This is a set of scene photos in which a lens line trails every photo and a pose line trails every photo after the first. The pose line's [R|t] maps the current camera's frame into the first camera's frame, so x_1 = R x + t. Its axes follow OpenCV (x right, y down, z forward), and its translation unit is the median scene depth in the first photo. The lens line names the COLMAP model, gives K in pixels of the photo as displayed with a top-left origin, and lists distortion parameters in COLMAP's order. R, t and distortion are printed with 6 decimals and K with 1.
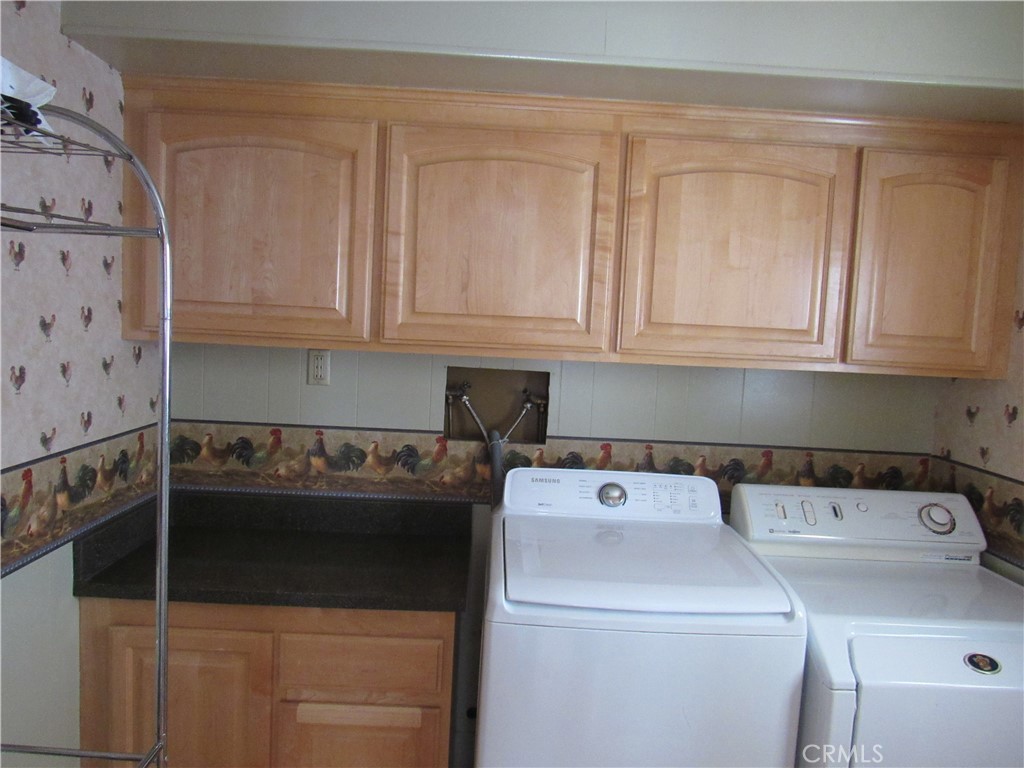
lens RADIAL K [[730.3, 0, 514.9], [0, 730.3, 382.3], [0, 0, 1]] dist [-0.021354, -0.001634]
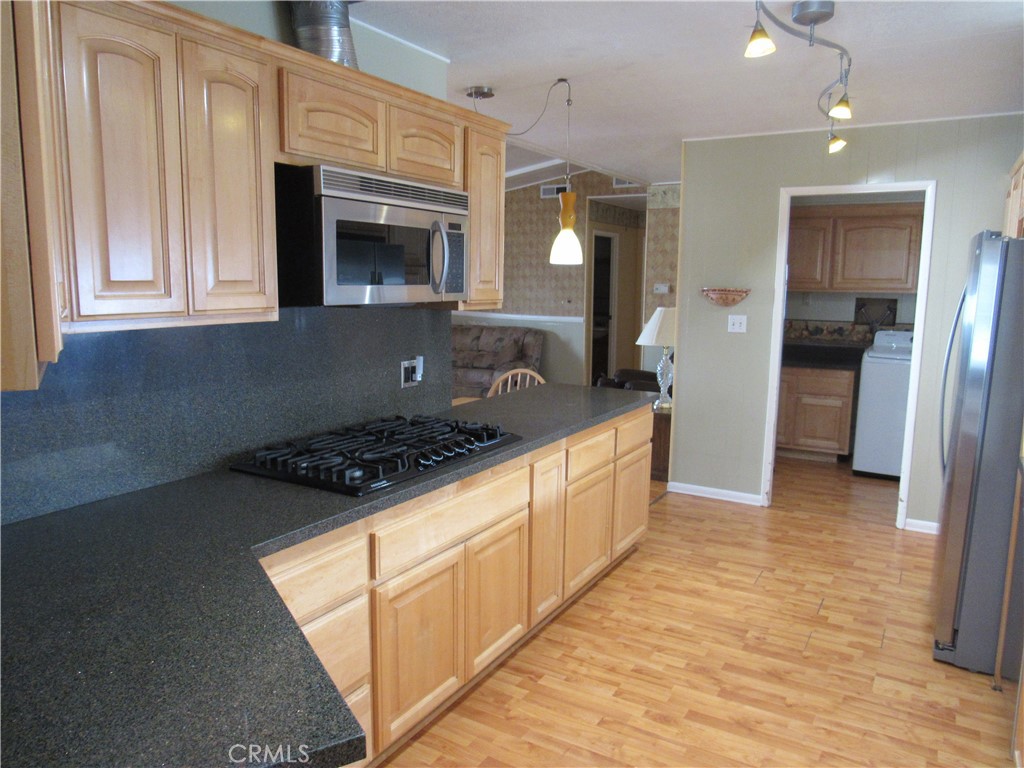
lens RADIAL K [[730.3, 0, 512.0], [0, 730.3, 383.1], [0, 0, 1]] dist [-0.021354, -0.001634]
pose [[0.845923, 0.035182, -0.532143, 0.278773], [-0.012141, 0.998833, 0.046736, 0.187478], [0.533167, -0.033075, 0.845363, -2.020767]]
